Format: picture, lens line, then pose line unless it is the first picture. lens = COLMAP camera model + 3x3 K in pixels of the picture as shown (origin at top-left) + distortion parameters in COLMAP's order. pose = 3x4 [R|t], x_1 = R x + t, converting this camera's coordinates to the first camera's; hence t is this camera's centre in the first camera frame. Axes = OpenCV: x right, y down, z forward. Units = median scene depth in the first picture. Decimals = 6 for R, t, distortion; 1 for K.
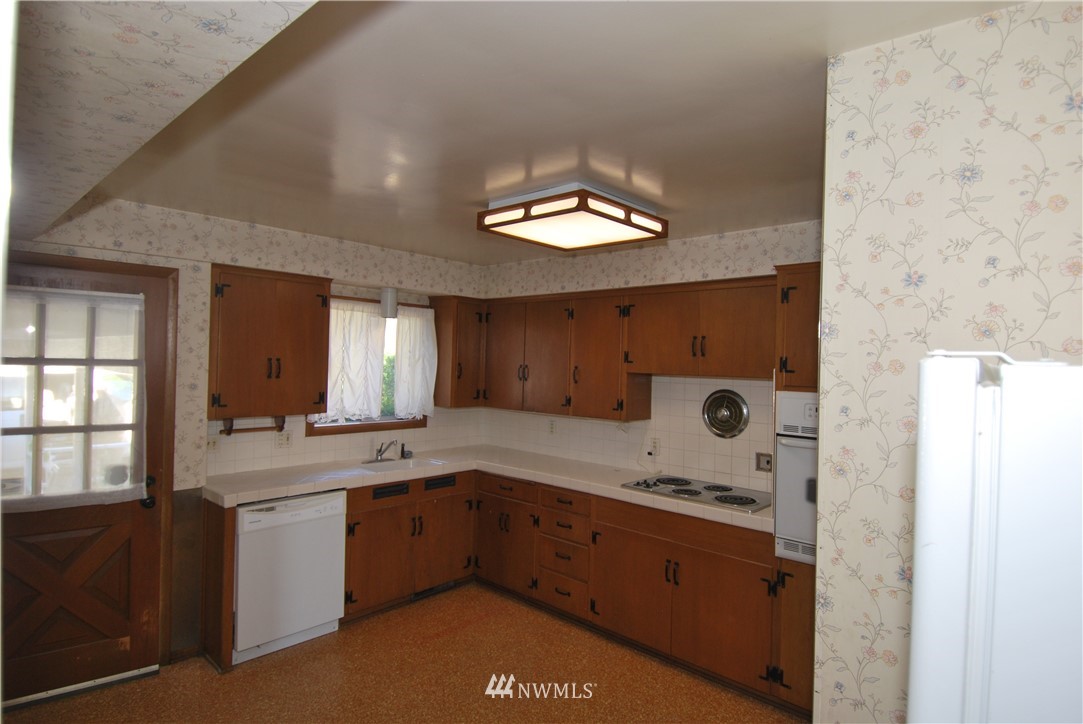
lens RADIAL K [[586.4, 0, 544.2], [0, 586.4, 359.5], [0, 0, 1]] dist [0.019500, -0.011174]
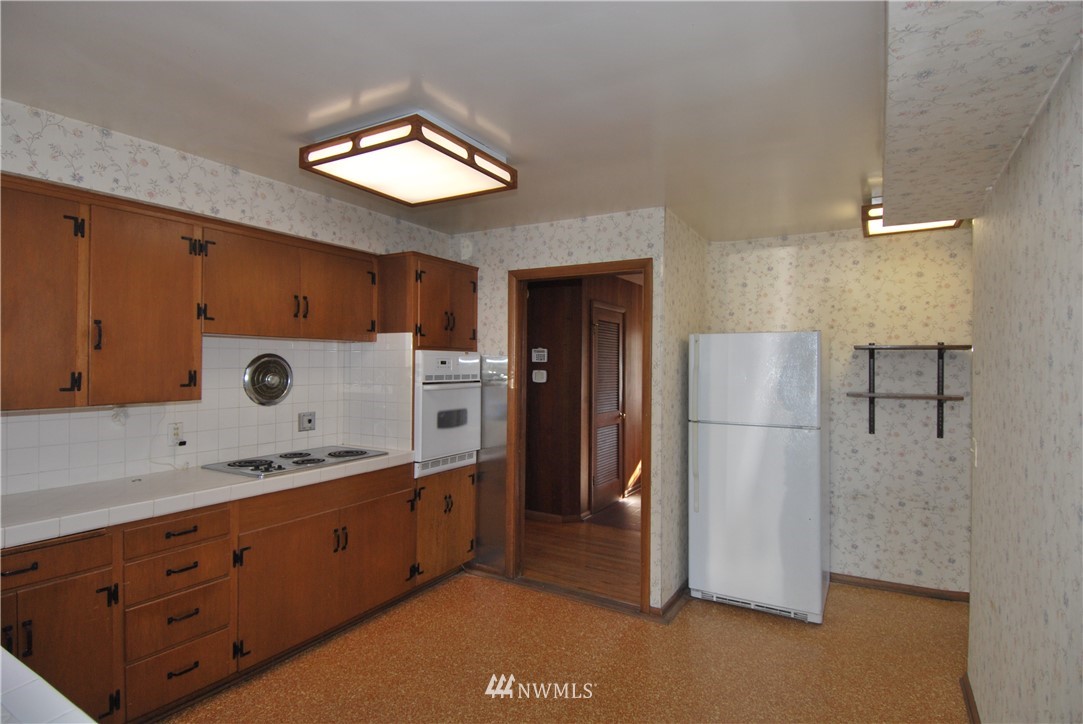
lens RADIAL K [[559.0, 0, 552.9], [0, 559.0, 364.8], [0, 0, 1]] dist [0.040560, -0.043880]
pose [[-0.223692, -0.029530, 0.974212, -0.687595], [-0.016993, 0.999507, 0.026395, 0.038556], [-0.974512, -0.010651, -0.224084, 0.787333]]
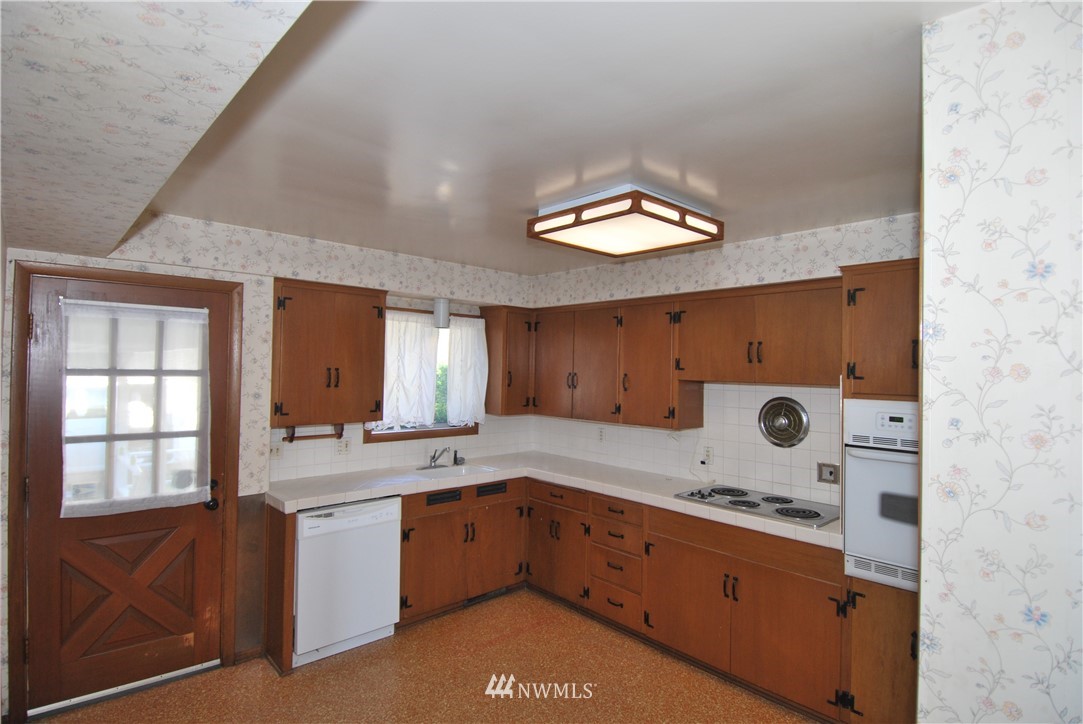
lens RADIAL K [[559.0, 0, 541.5], [0, 559.0, 360.5], [0, 0, 1]] dist [0.040560, -0.043880]
pose [[0.996369, -0.008603, -0.084702, -0.008593], [0.007520, 0.999886, -0.013092, 0.000276], [0.084805, 0.012407, 0.996320, 0.045804]]
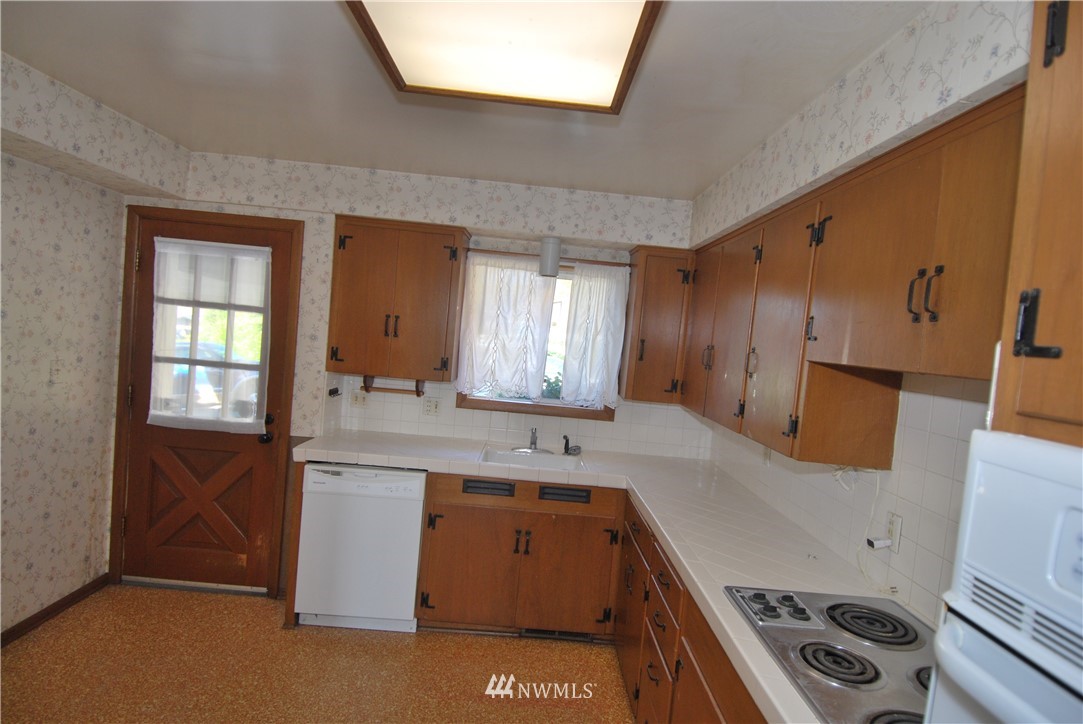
lens RADIAL K [[559.0, 0, 543.1], [0, 559.0, 361.1], [0, 0, 1]] dist [0.040560, -0.043880]
pose [[0.690626, 0.072808, -0.719538, 0.347845], [-0.069945, 0.996980, 0.033747, 0.023701], [0.719821, 0.027022, 0.693633, 0.562888]]
